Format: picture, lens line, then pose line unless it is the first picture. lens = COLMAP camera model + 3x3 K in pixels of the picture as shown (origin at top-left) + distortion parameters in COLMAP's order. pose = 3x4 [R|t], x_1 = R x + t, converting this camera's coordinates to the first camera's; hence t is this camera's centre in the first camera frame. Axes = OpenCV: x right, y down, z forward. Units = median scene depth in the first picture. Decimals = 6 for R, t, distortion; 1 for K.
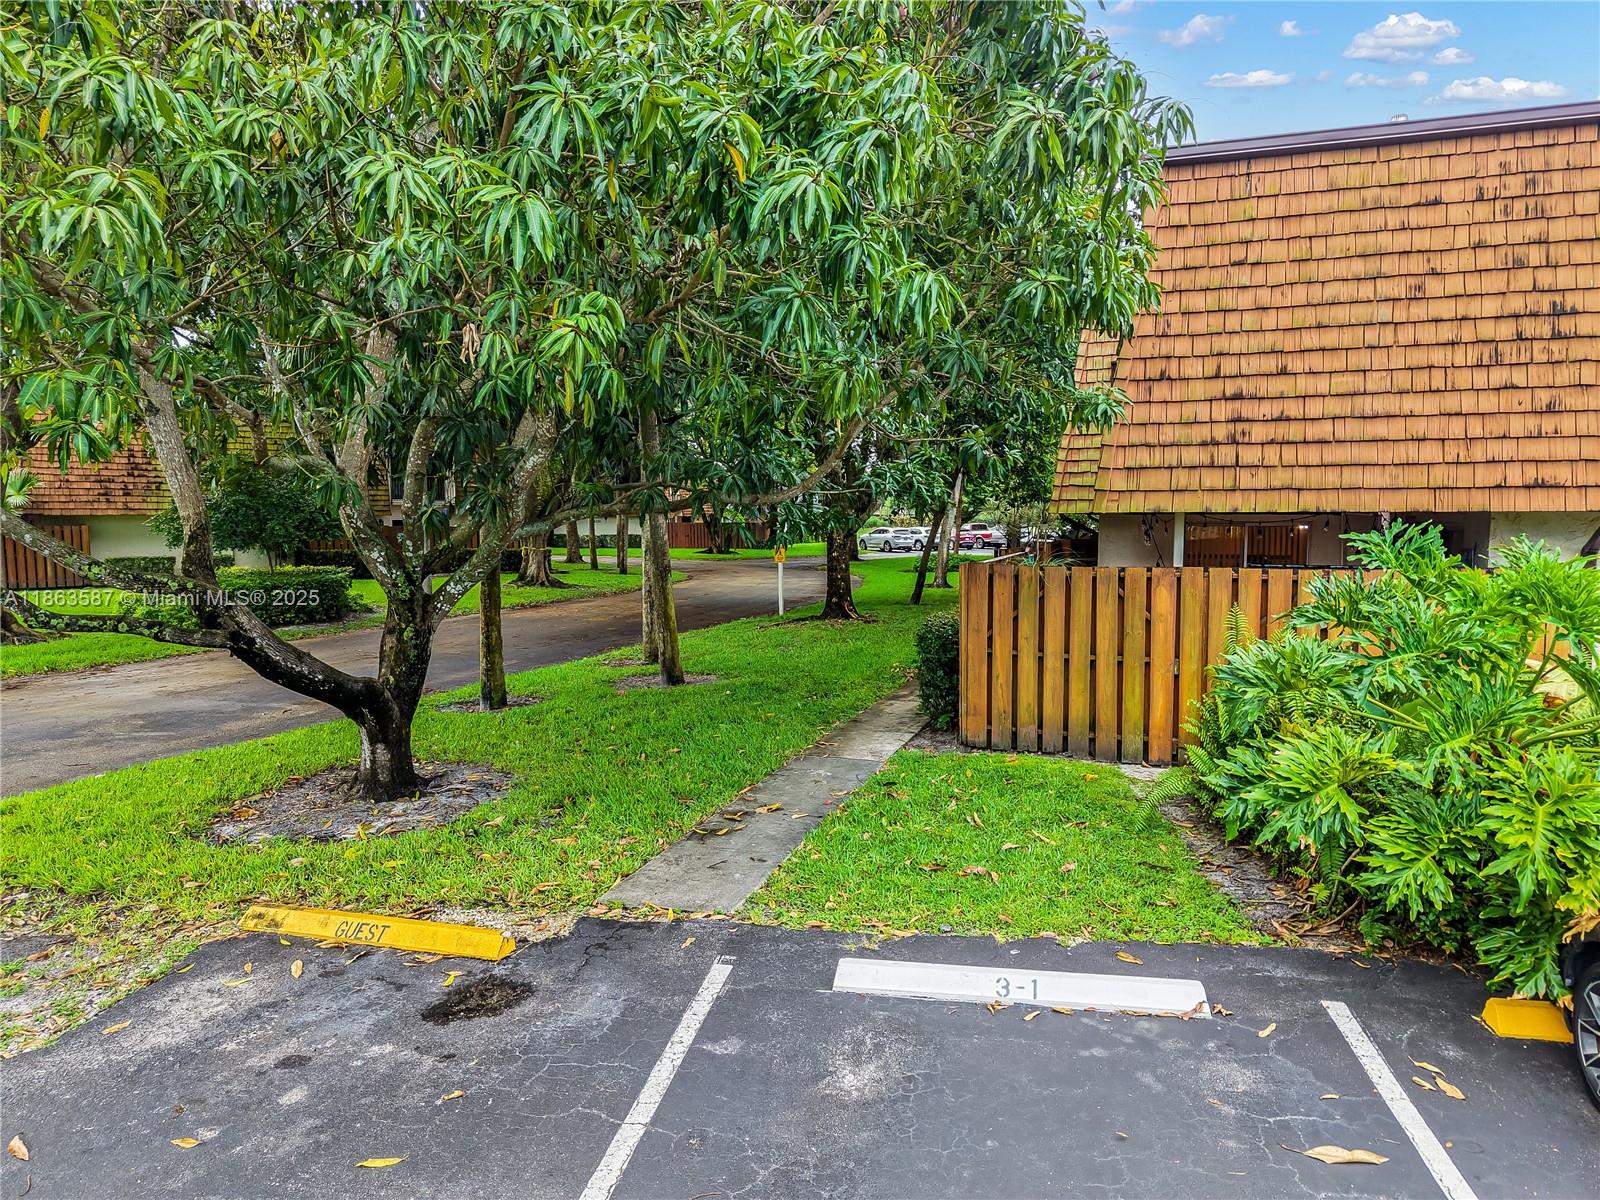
lens RADIAL K [[1089.4, 0, 802.8], [0, 1089.4, 608.9], [0, 0, 1]] dist [0.072605, -0.104049]
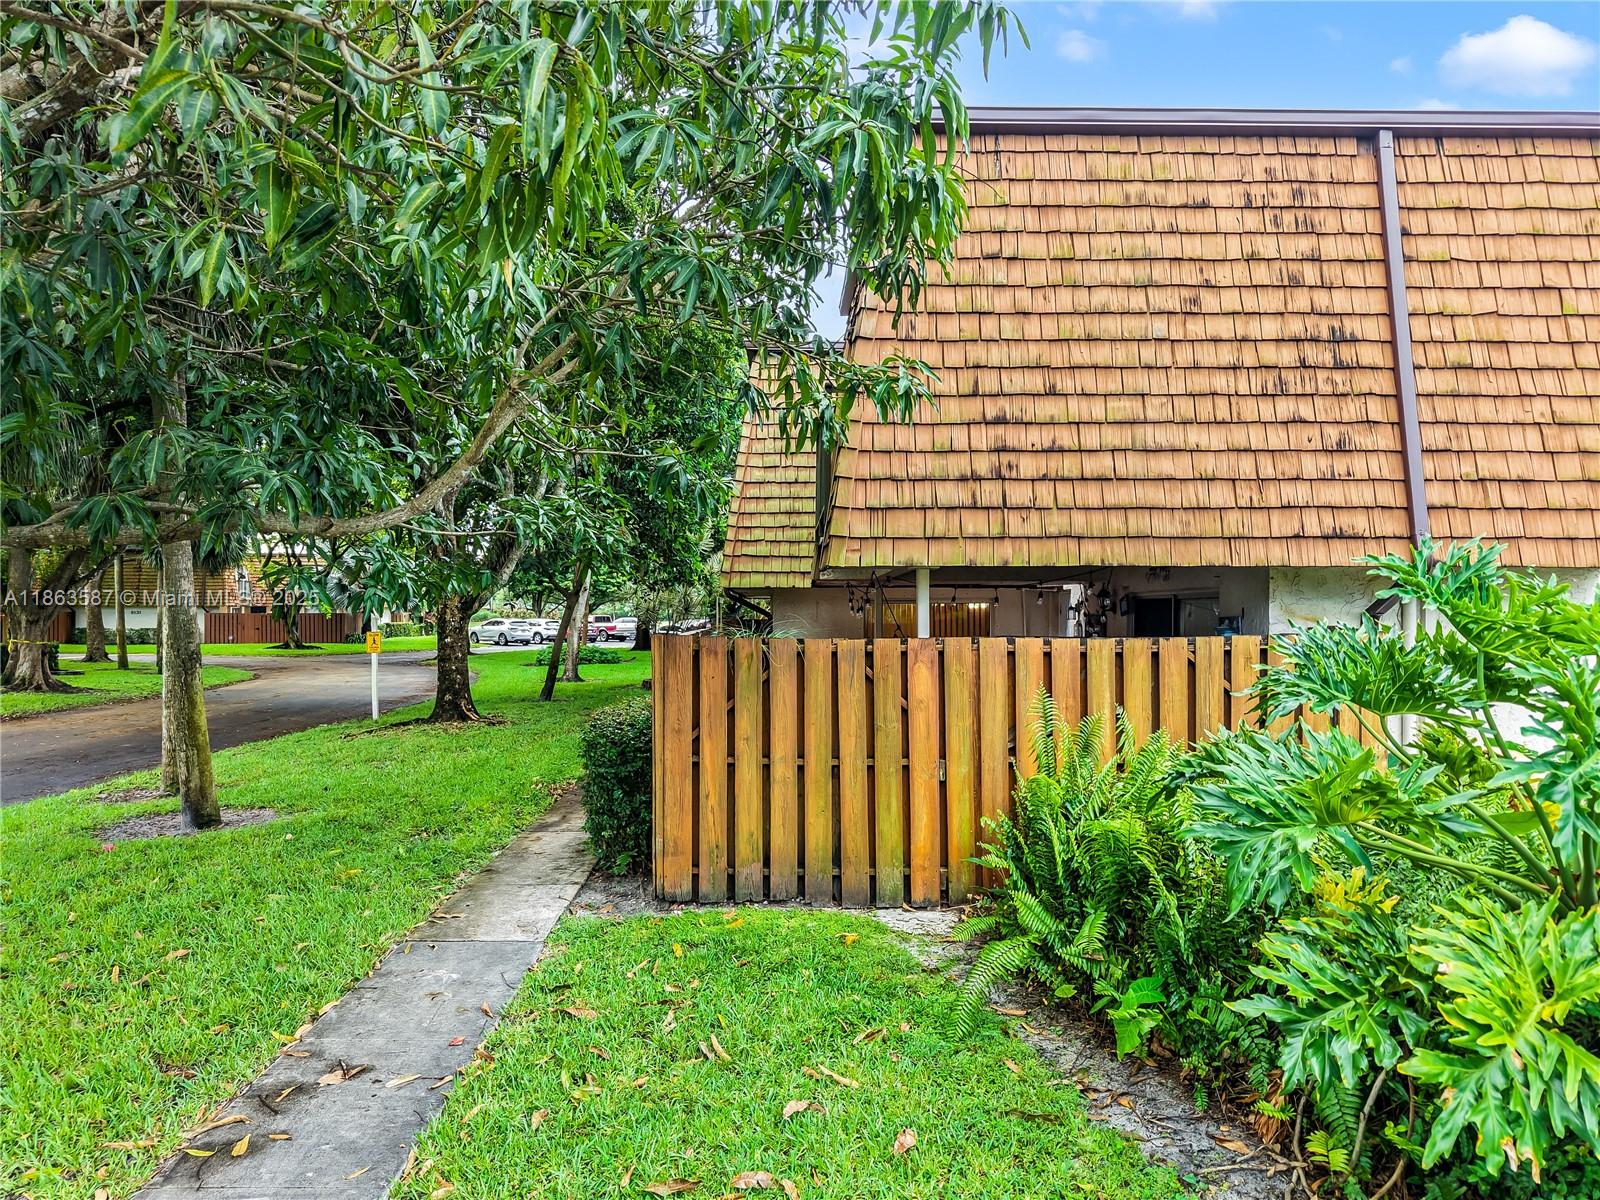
lens RADIAL K [[1089.4, 0, 802.8], [0, 1089.4, 608.9], [0, 0, 1]] dist [0.072605, -0.104049]
pose [[0.939441, 0.002599, 0.342700, -0.004797], [0.027623, 0.996144, -0.083275, 0.002323], [-0.341595, 0.087699, 0.935747, 0.329915]]
